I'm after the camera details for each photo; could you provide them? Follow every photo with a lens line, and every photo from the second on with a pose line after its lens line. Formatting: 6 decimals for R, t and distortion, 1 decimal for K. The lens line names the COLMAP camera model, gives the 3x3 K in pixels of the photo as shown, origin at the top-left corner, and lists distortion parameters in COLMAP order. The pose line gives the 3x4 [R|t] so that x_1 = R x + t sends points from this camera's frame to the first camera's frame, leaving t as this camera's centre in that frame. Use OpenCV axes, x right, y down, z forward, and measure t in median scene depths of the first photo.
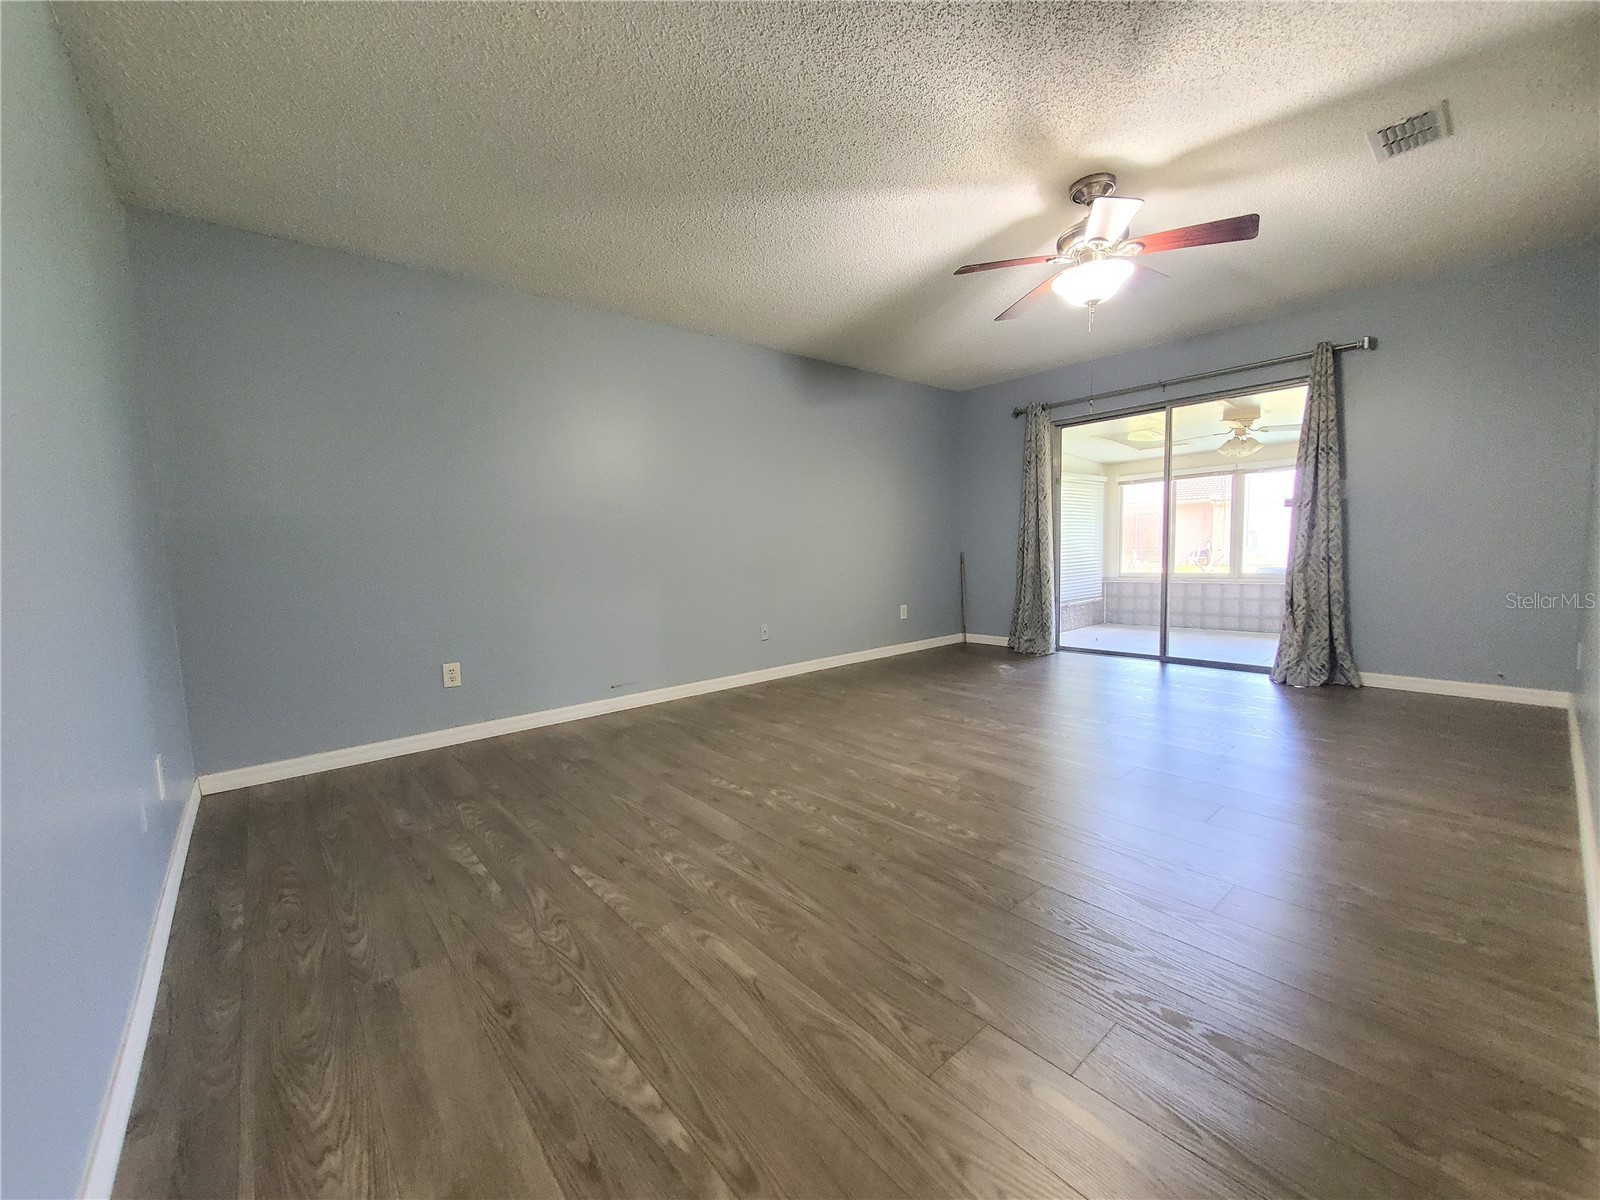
lens RADIAL K [[634.5, 0, 798.2], [0, 634.5, 603.4], [0, 0, 1]] dist [-0.000404, -0.000815]
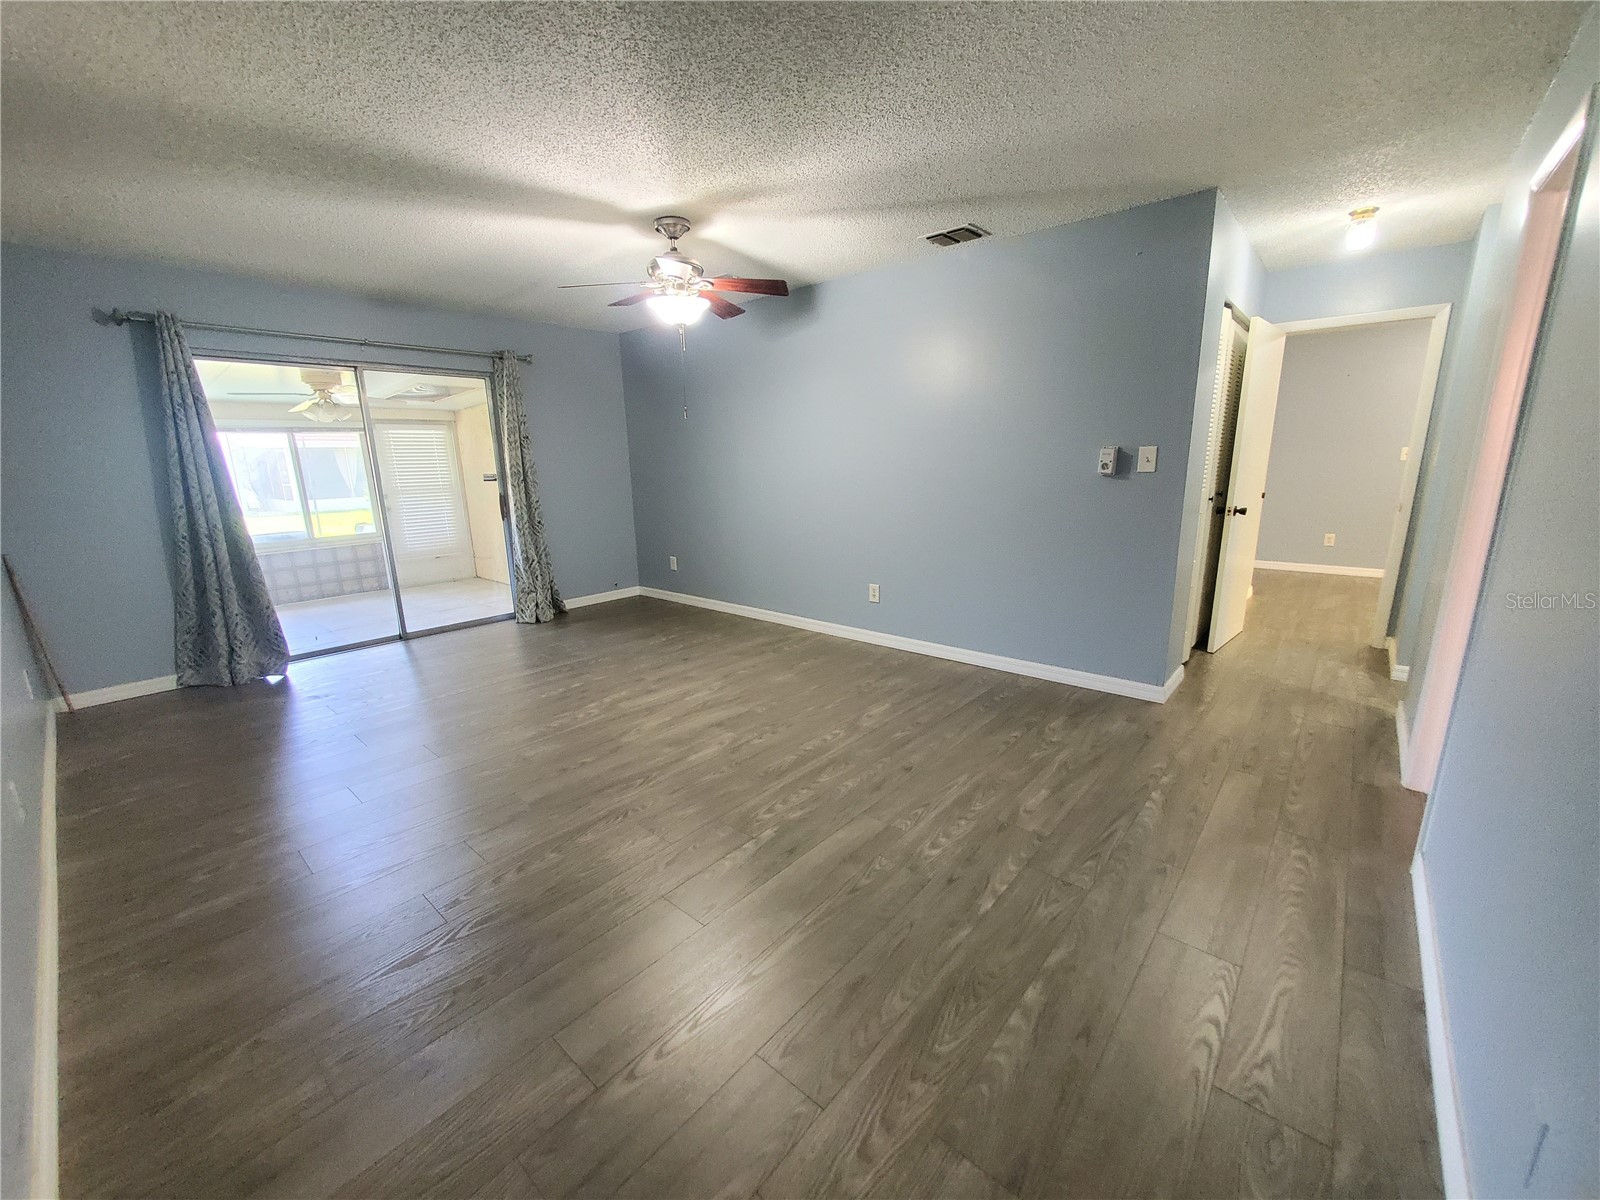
lens RADIAL K [[634.6, 0, 798.0], [0, 634.6, 603.3], [0, 0, 1]] dist [-0.000325, -0.000177]
pose [[-0.141560, -0.188832, 0.971753, -0.805477], [0.112685, 0.972184, 0.205331, -0.168725], [-0.983495, 0.138569, -0.116343, 0.936496]]
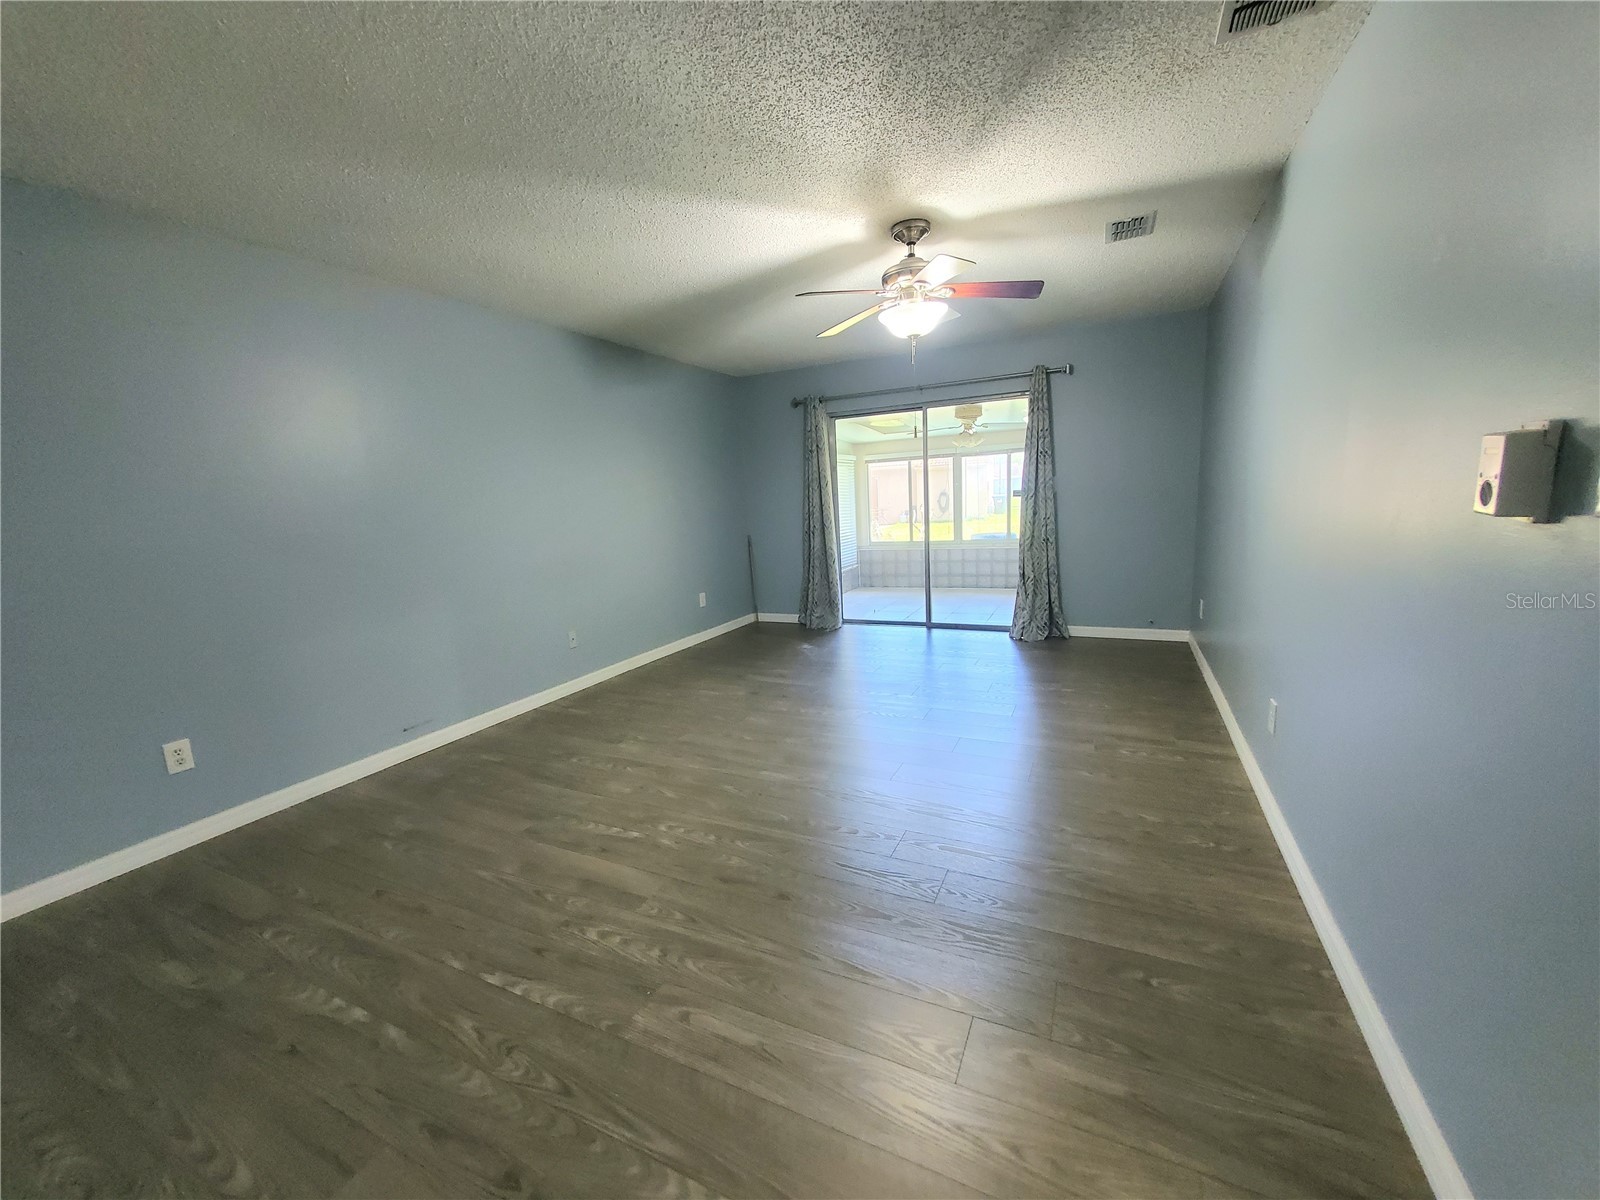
lens RADIAL K [[634.6, 0, 798.0], [0, 634.6, 603.3], [0, 0, 1]] dist [-0.000325, -0.000177]
pose [[0.916733, -0.082814, 0.390824, -0.184091], [0.058198, 0.995526, 0.074437, -0.097139], [-0.395240, -0.045493, 0.917451, 0.036919]]
